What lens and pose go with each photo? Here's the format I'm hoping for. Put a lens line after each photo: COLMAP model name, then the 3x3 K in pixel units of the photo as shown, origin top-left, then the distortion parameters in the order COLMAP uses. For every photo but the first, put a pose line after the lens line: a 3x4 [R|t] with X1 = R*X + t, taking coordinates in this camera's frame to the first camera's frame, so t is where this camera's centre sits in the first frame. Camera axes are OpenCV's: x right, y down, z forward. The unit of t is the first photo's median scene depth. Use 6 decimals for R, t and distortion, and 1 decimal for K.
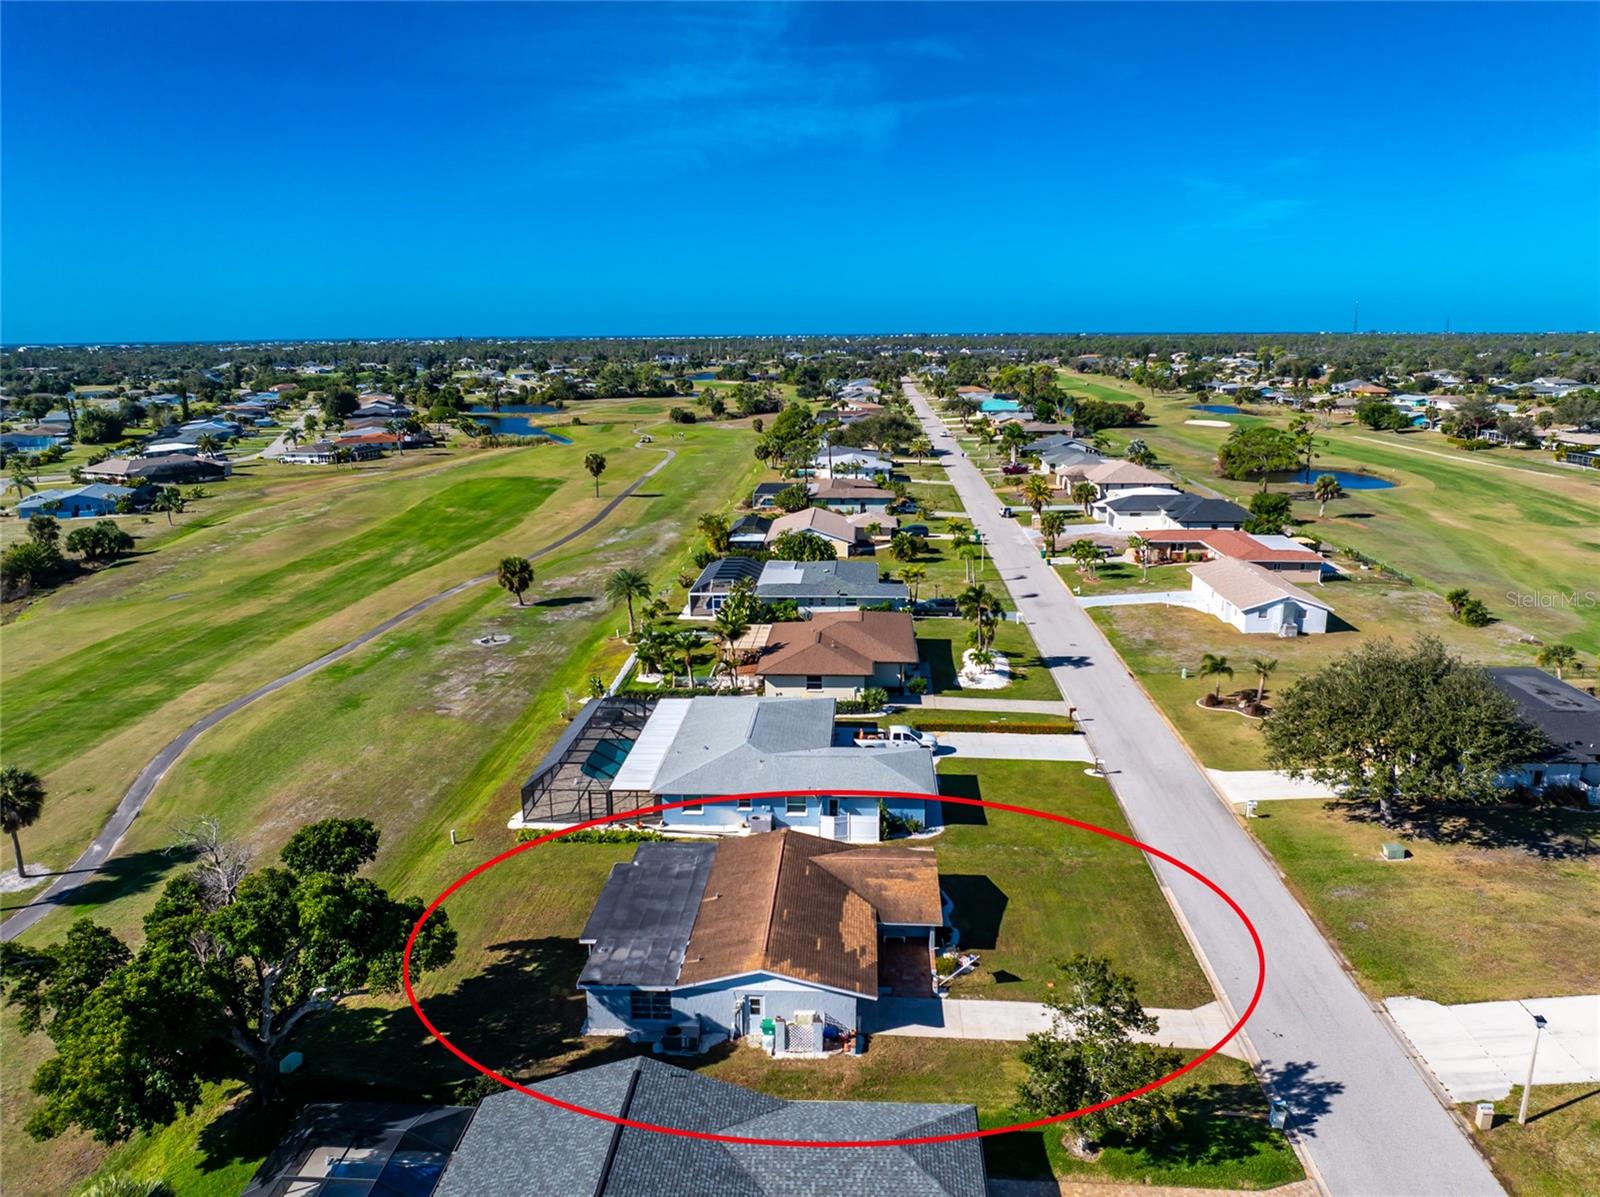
lens RADIAL K [[1119.0, 0, 767.0], [0, 1119.0, 598.3], [0, 0, 1]] dist [-0.029186, -0.003203]
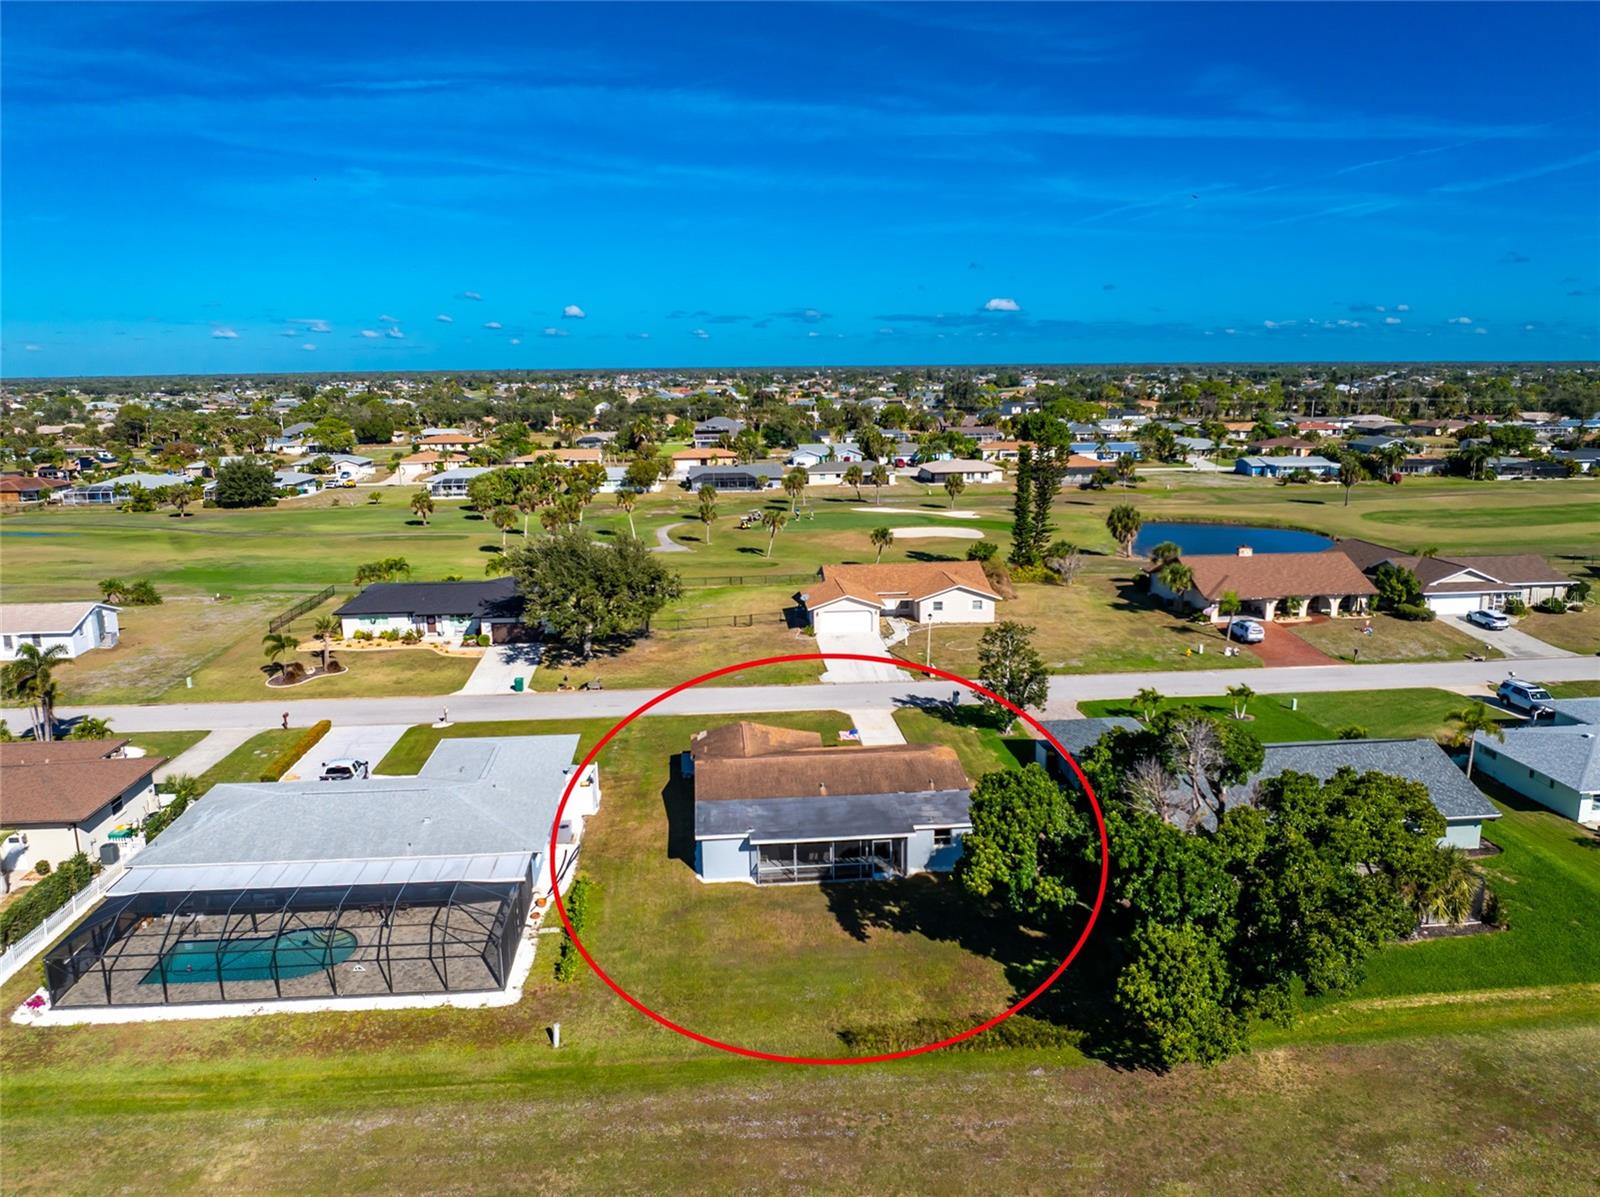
lens RADIAL K [[1224.3, 0, 800.0], [0, 1224.3, 598.5], [0, 0, 1]] dist [-0.043595, -0.000825]
pose [[-0.172690, -0.168142, 0.970519, -0.897753], [0.242008, 0.947875, 0.207281, -0.112962], [-0.954783, 0.270669, -0.122997, 0.886639]]
